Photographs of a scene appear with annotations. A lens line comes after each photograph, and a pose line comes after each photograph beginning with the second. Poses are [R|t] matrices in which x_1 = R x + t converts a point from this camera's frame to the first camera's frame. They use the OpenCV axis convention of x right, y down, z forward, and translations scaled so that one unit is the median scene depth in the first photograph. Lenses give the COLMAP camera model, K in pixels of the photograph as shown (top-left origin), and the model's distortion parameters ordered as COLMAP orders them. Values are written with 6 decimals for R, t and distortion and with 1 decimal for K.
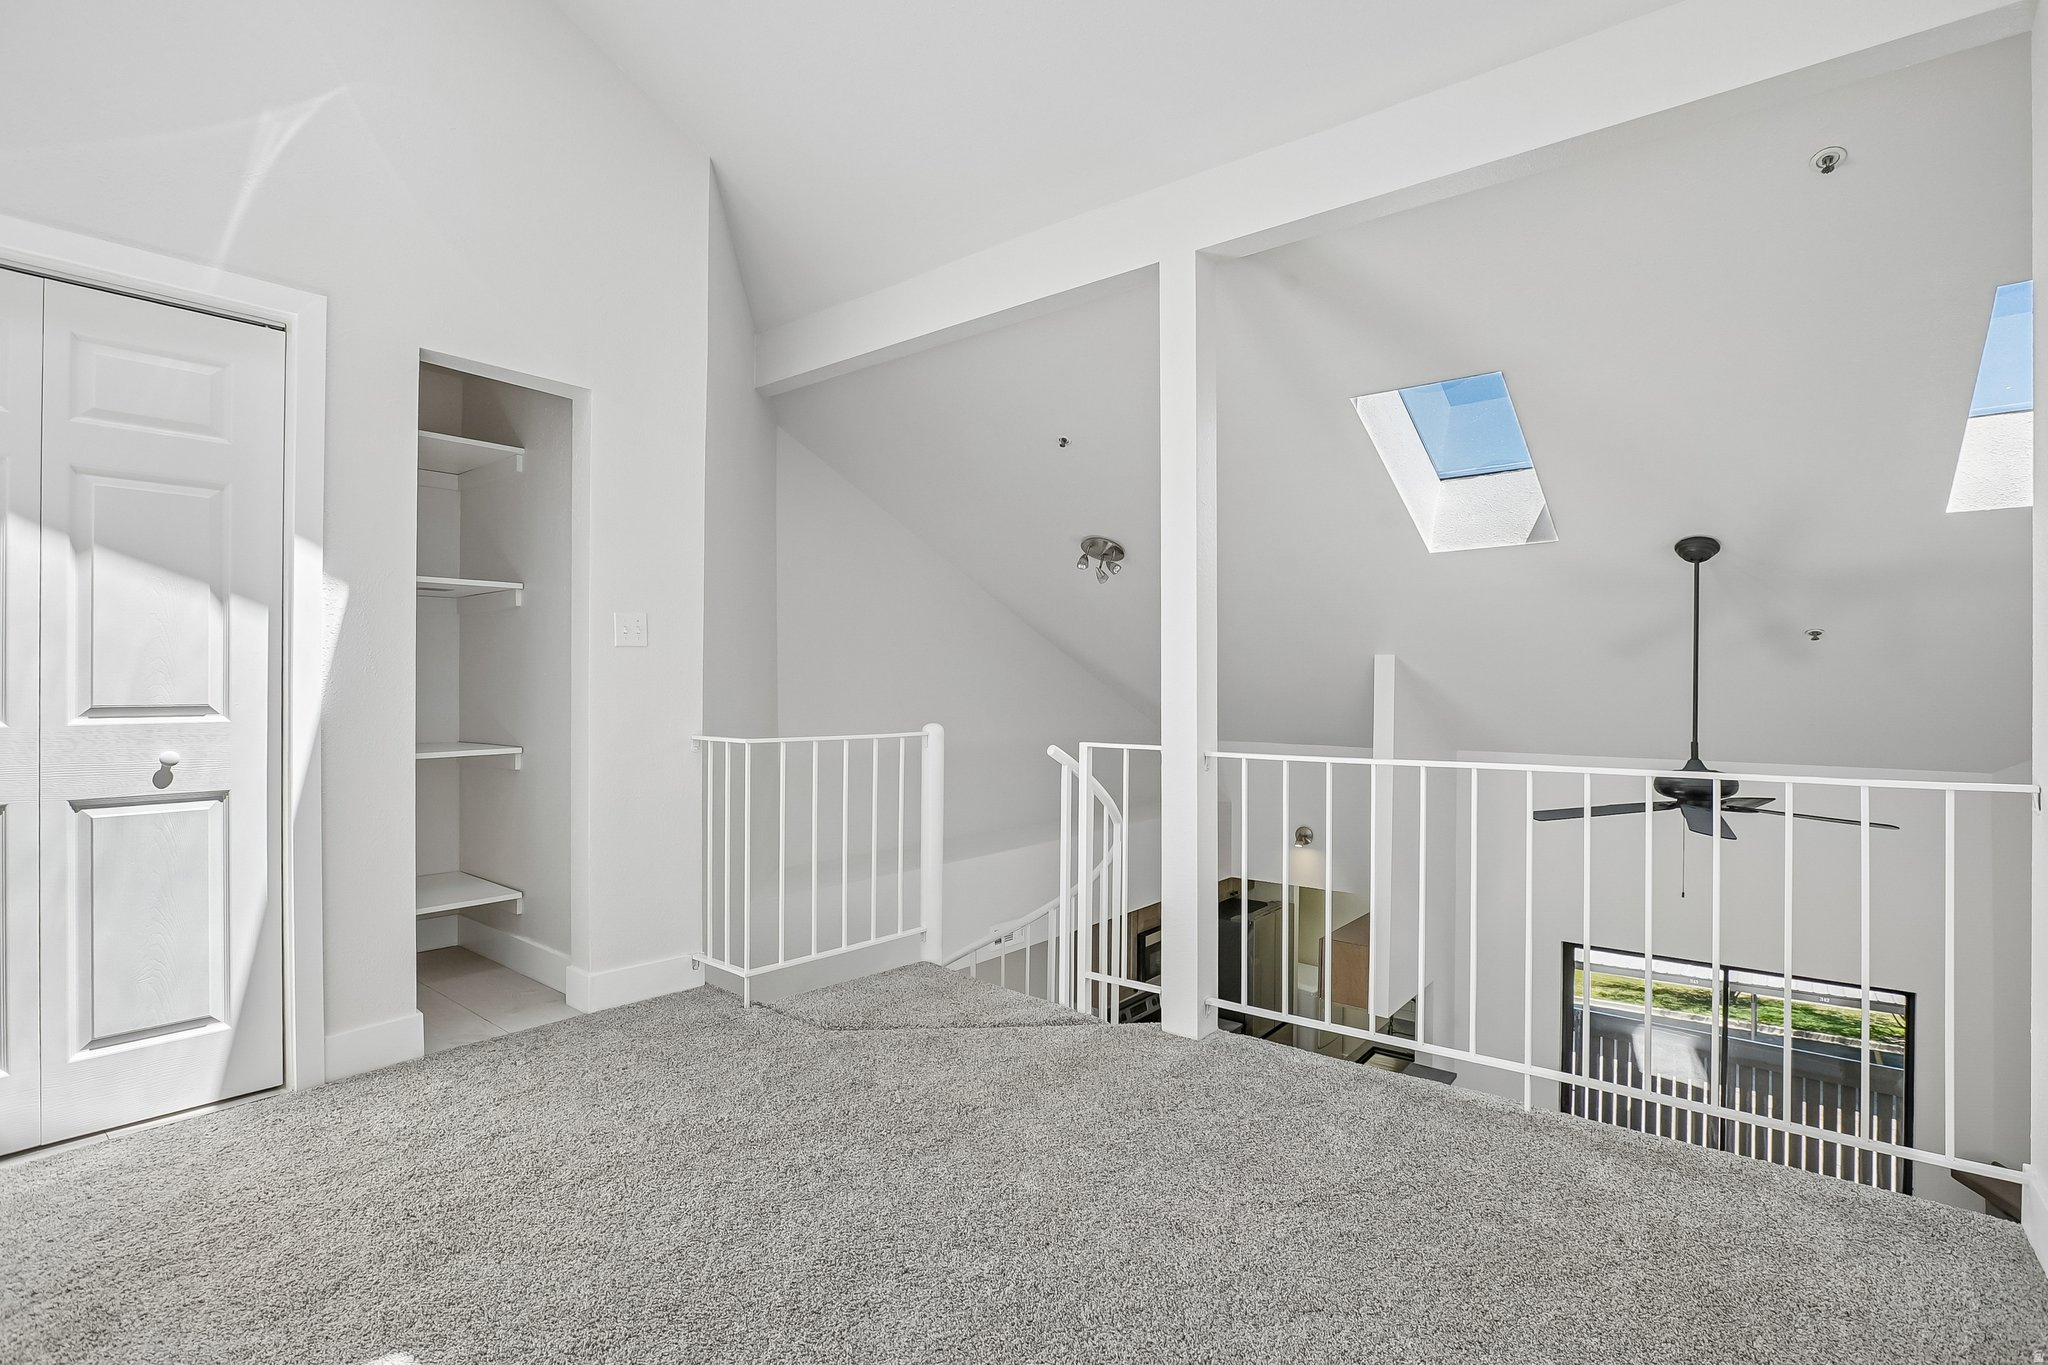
lens RADIAL K [[947.6, 0, 1046.8], [0, 947.6, 692.1], [0, 0, 1]] dist [-0.061916, 0.020839]
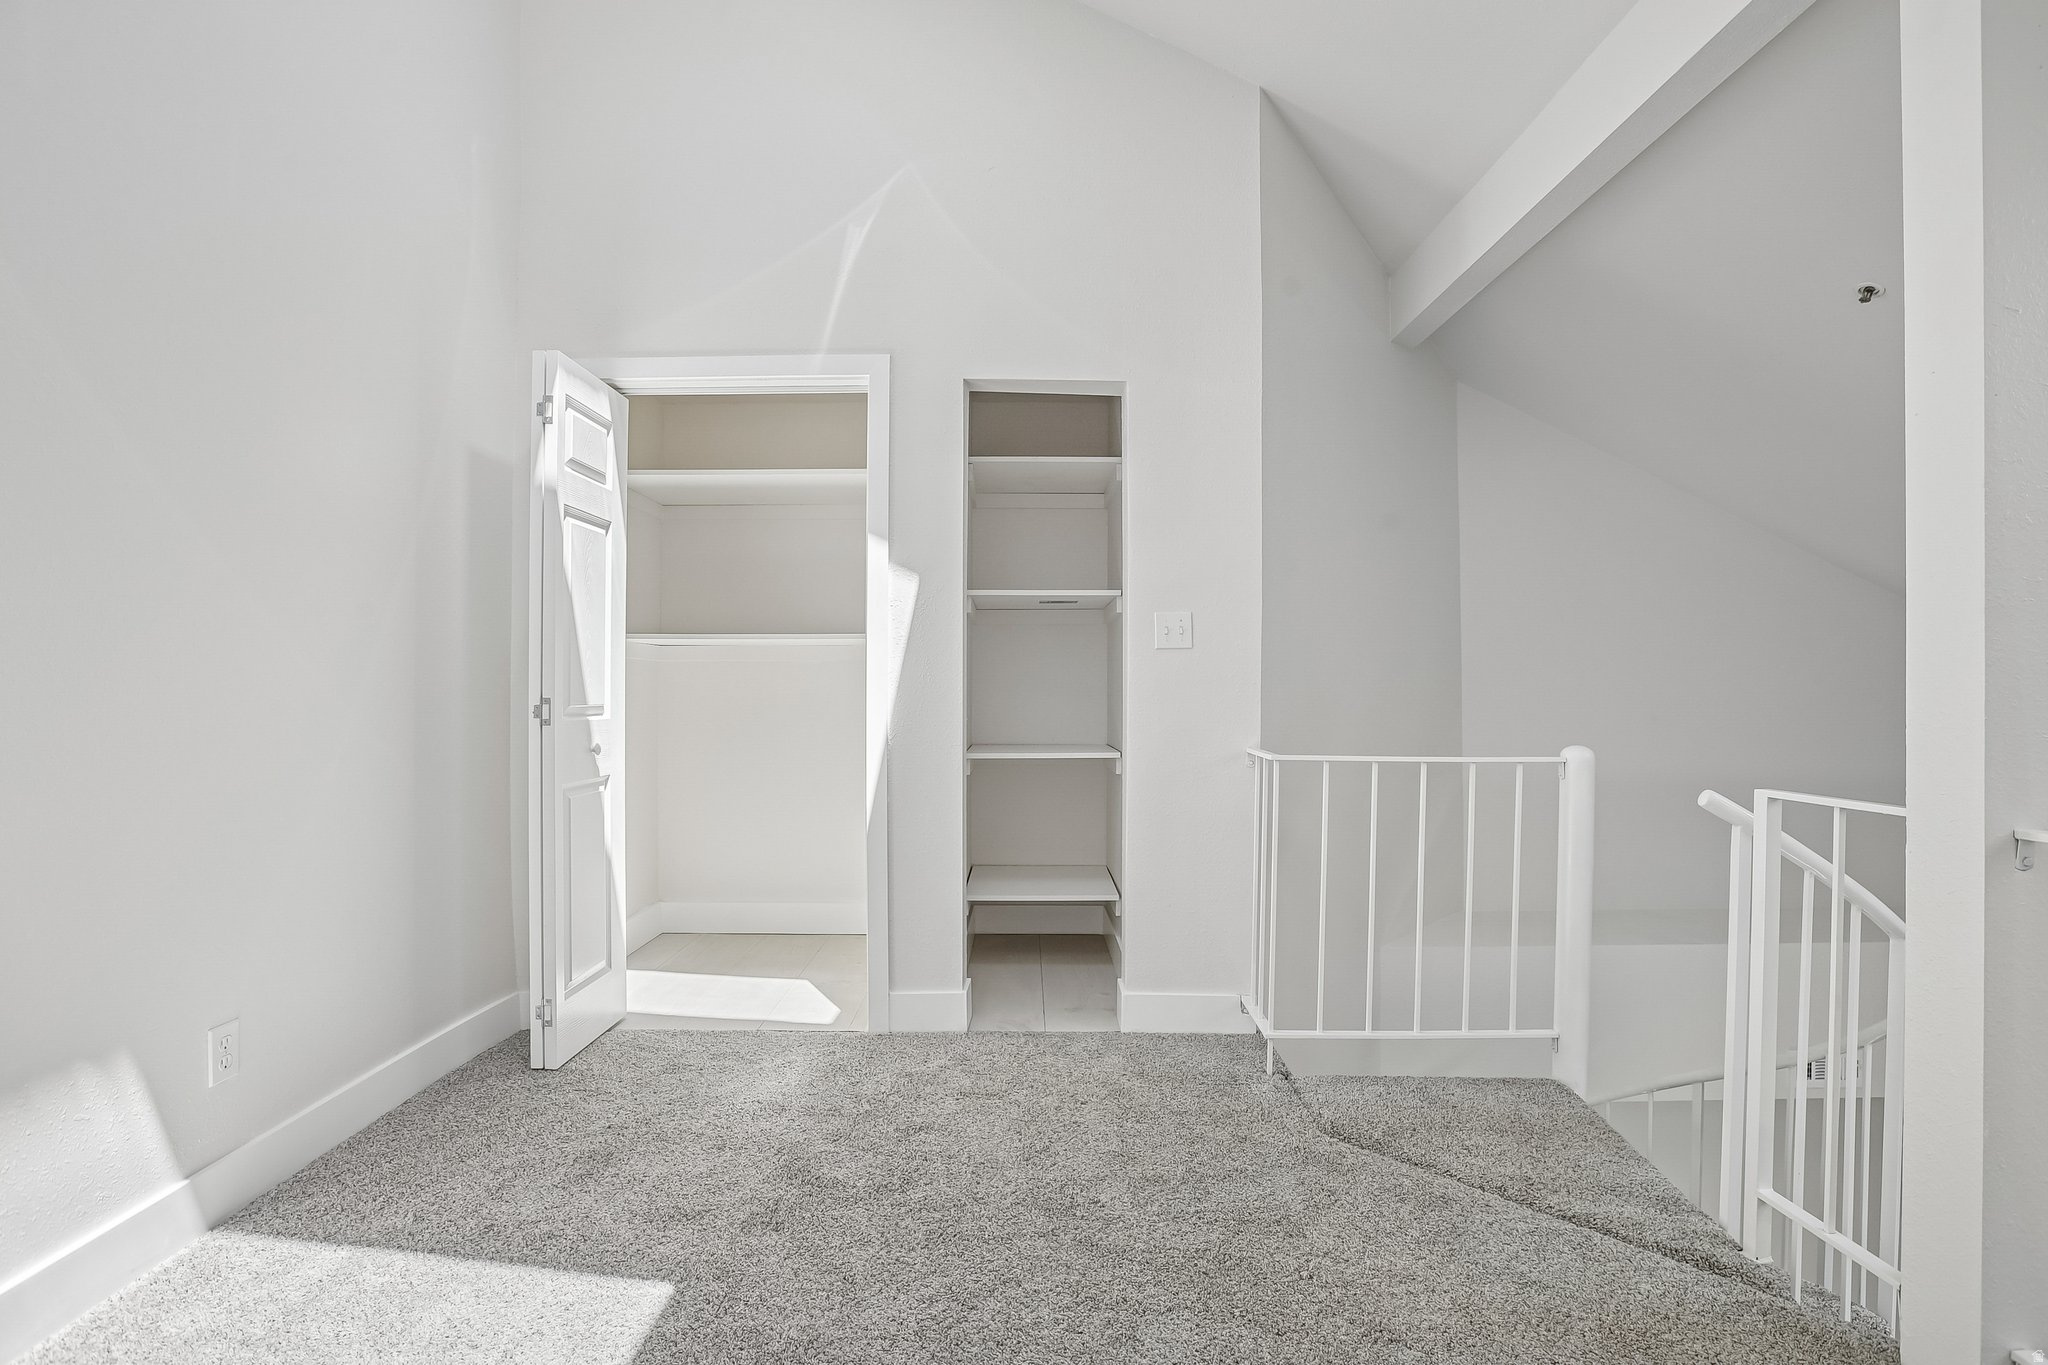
lens RADIAL K [[946.6, 0, 1022.7], [0, 946.6, 702.0], [0, 0, 1]] dist [-0.061544, 0.022469]
pose [[0.628576, 0.008255, -0.777704, 0.187992], [-0.008709, 0.999956, 0.003575, 0.001998], [0.777699, 0.004525, 0.628620, 0.296277]]
